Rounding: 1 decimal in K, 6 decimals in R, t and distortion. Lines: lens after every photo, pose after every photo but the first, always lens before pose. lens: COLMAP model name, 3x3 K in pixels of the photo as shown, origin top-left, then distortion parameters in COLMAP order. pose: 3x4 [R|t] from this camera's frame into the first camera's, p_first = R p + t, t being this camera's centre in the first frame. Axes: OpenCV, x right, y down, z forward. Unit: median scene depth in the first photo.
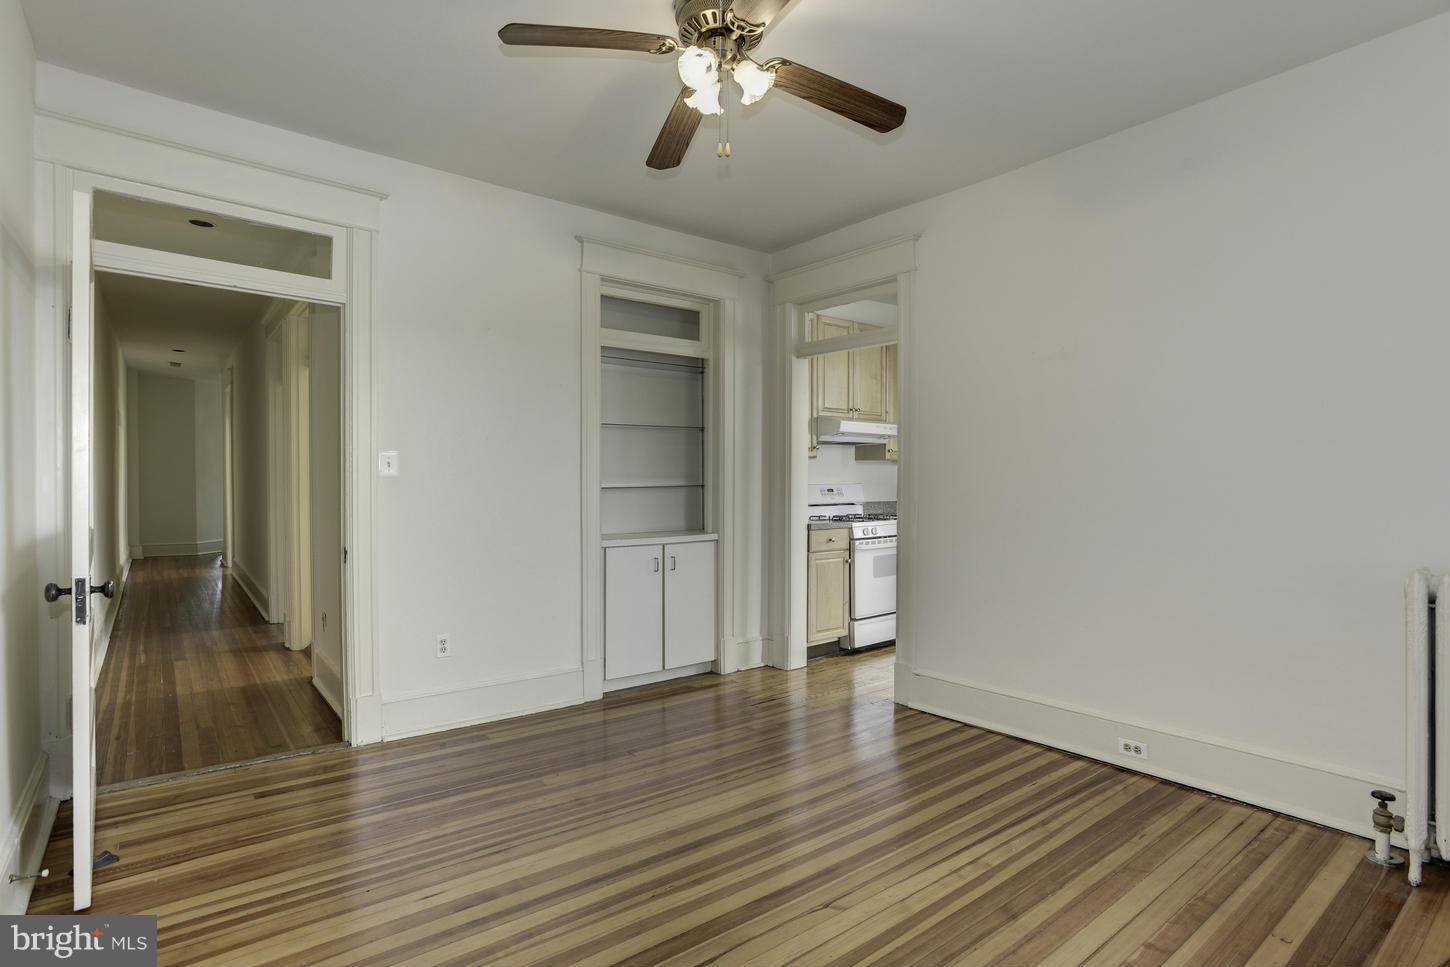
lens RADIAL K [[700.6, 0, 707.4], [0, 700.6, 486.3], [0, 0, 1]] dist [-0.056841, 0.021636]
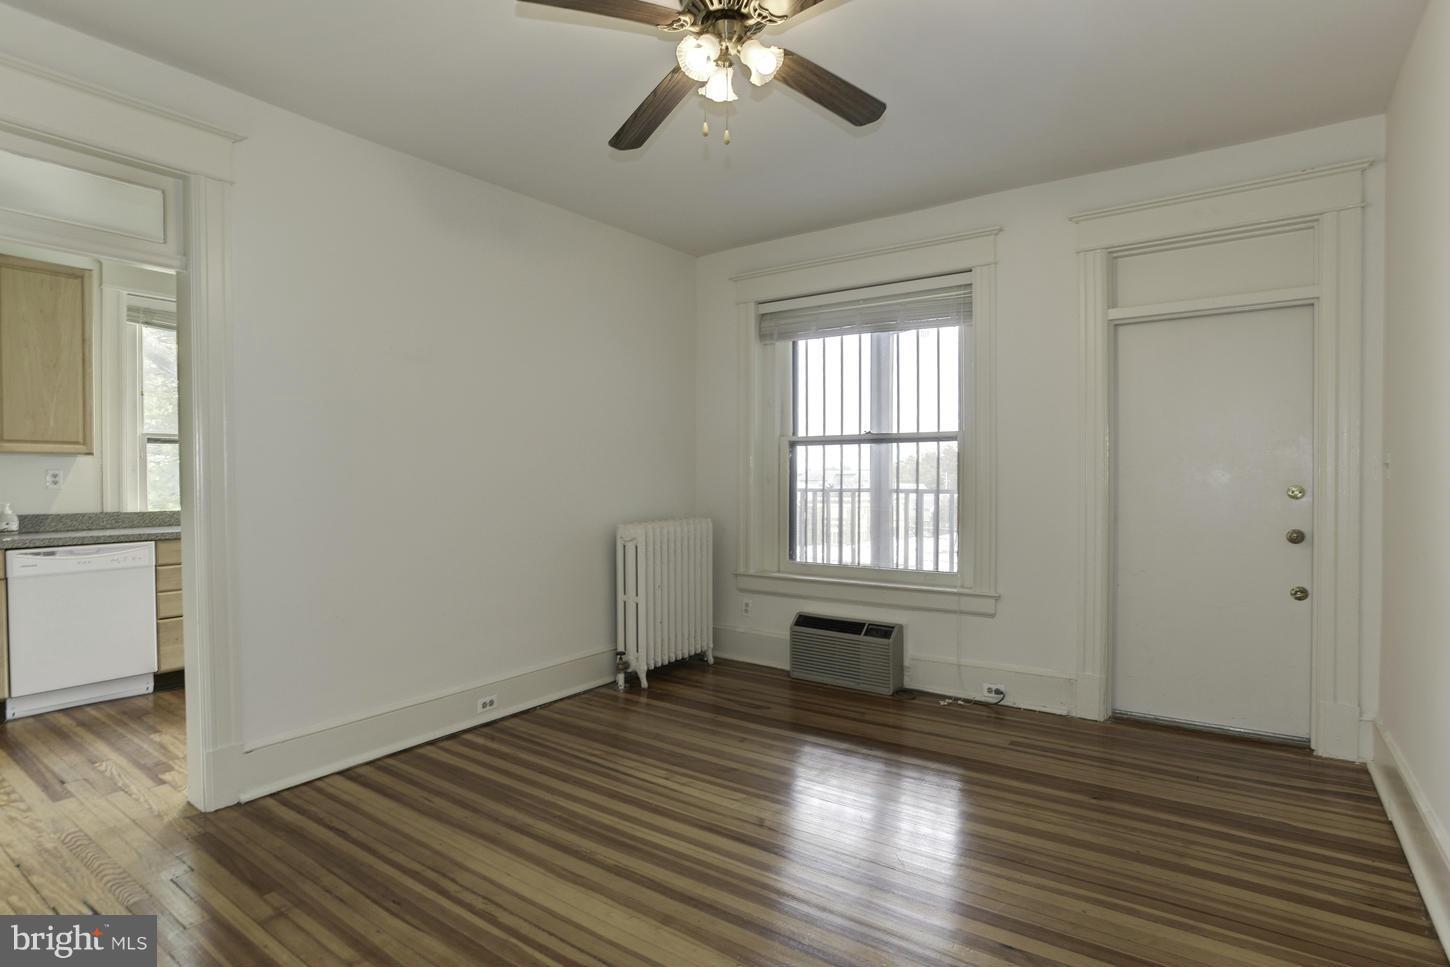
lens RADIAL K [[724.7, 0, 725.0], [0, 724.7, 483.5], [0, 0, 1]] dist [-0.060507, 0.021916]
pose [[-0.273766, -0.014994, 0.961679, -0.353805], [0.010757, 0.999768, 0.018650, -0.011068], [-0.961736, 0.015451, -0.273541, 0.477596]]
